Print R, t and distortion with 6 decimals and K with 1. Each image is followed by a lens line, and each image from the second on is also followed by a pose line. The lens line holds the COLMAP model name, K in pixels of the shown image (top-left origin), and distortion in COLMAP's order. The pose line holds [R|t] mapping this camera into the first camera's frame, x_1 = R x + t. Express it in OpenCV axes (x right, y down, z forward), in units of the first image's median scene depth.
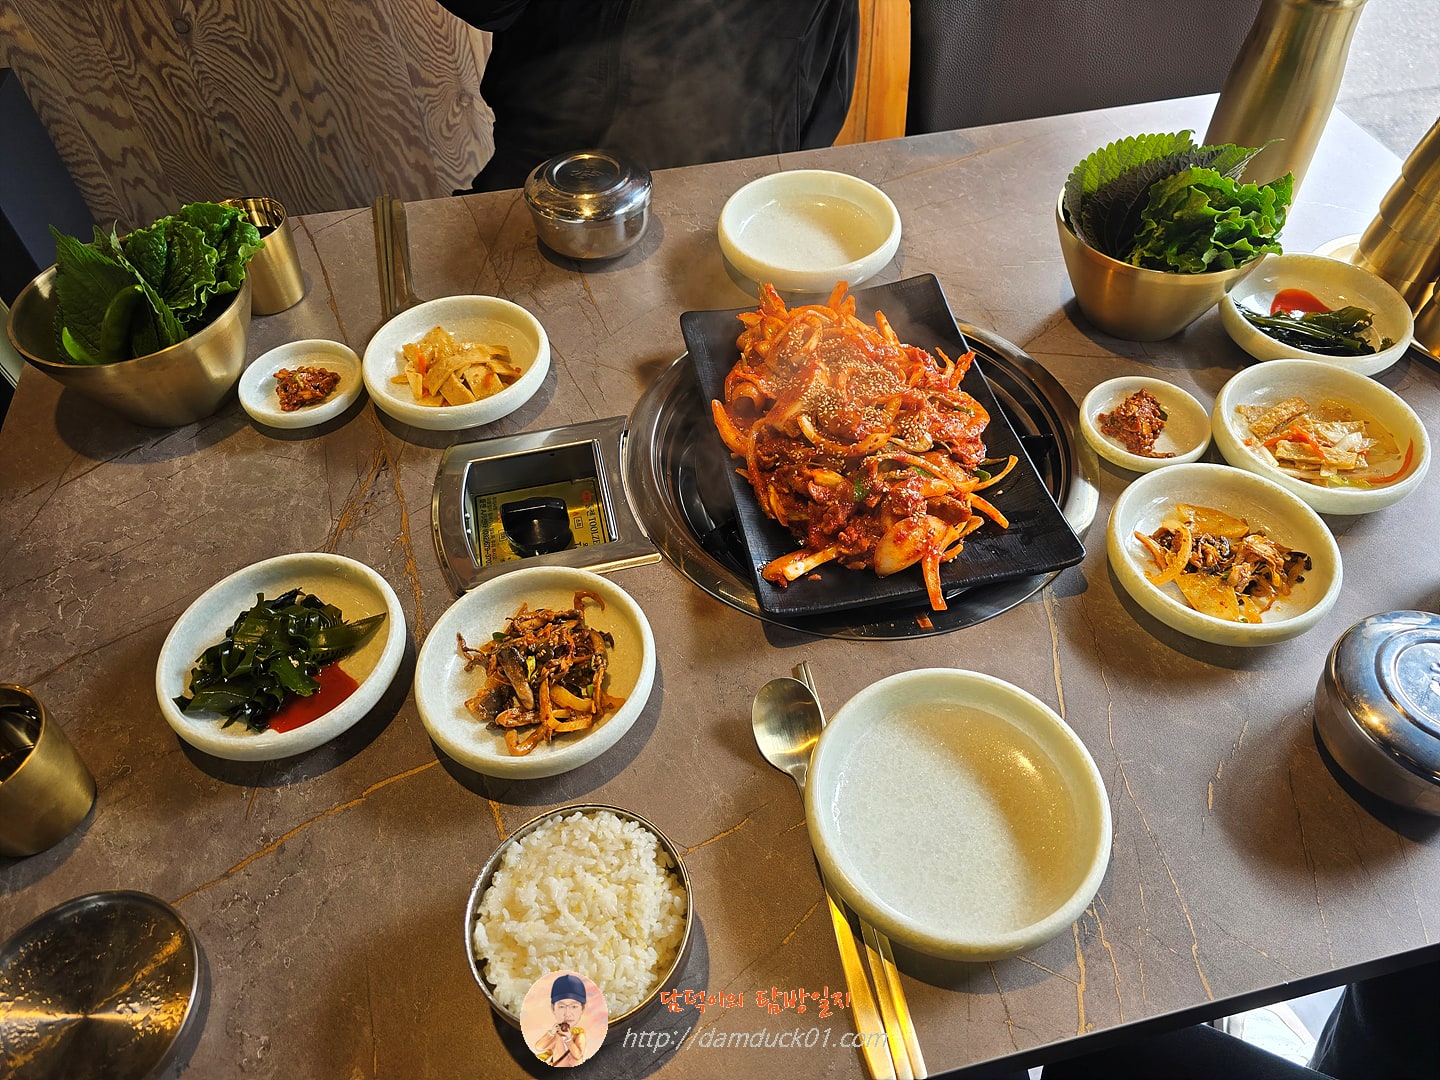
lens RADIAL K [[938.6, 0, 720.0], [0, 938.6, 540.0], [0, 0, 1]] dist [-0.000973, -0.000219]
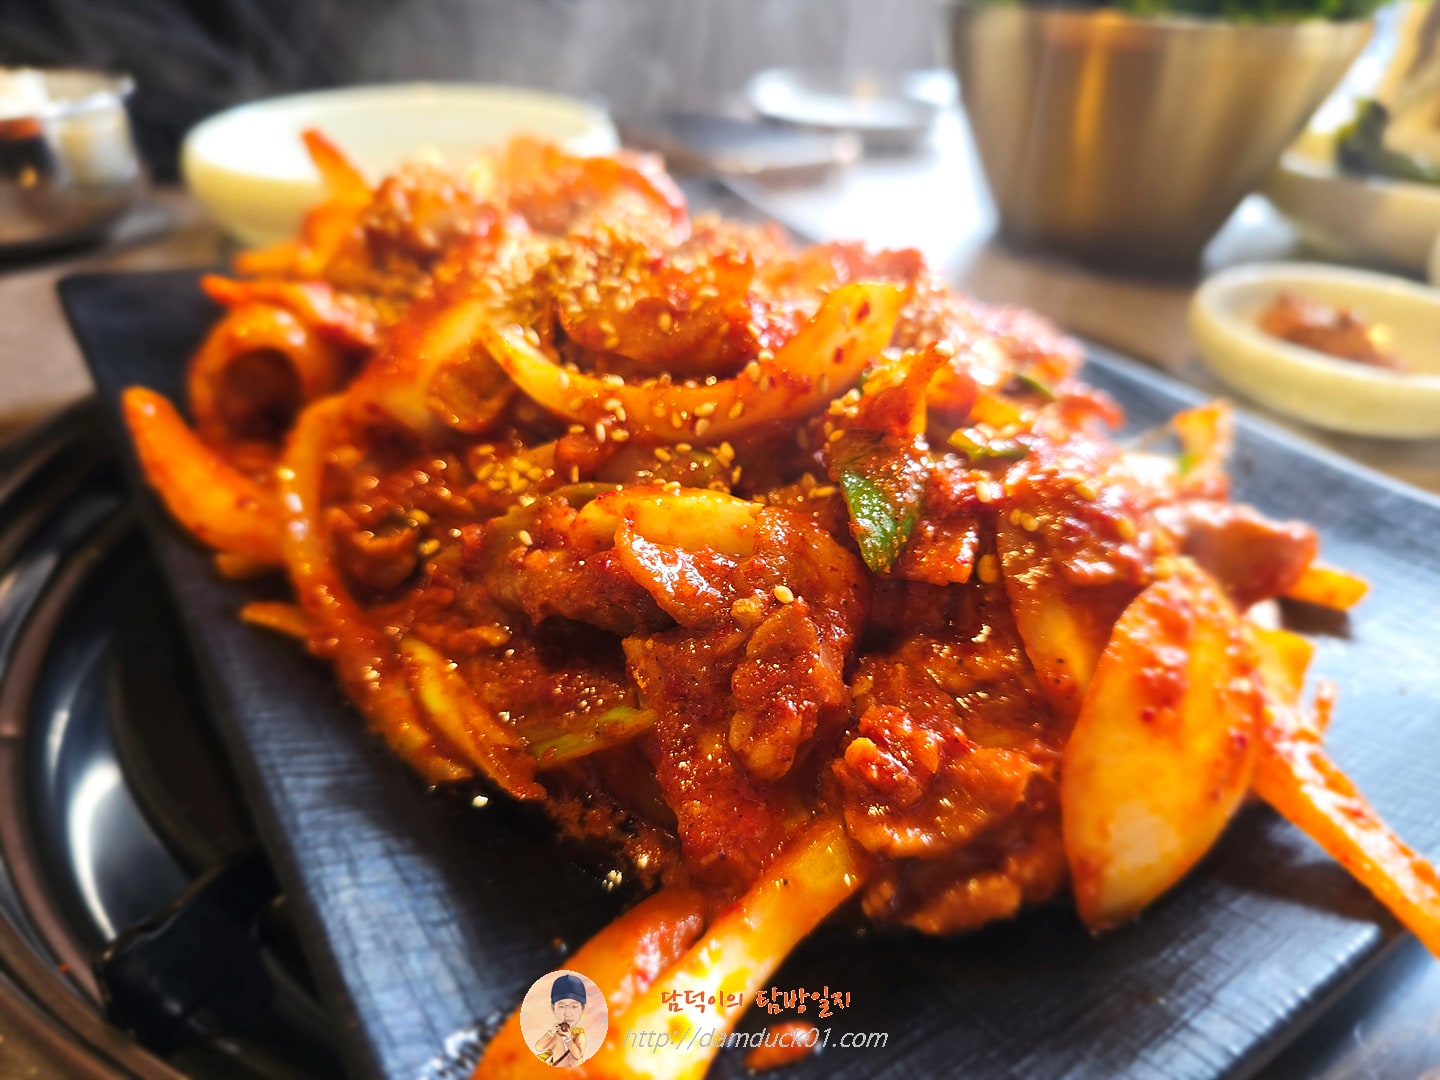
lens RADIAL K [[938.6, 0, 720.0], [0, 938.6, 540.0], [0, 0, 1]] dist [-0.000973, -0.000219]
pose [[0.906643, -0.134657, 0.399832, 0.035547], [0.258727, 0.926036, -0.274805, -0.000919], [-0.333254, 0.352597, 0.874424, 0.808485]]
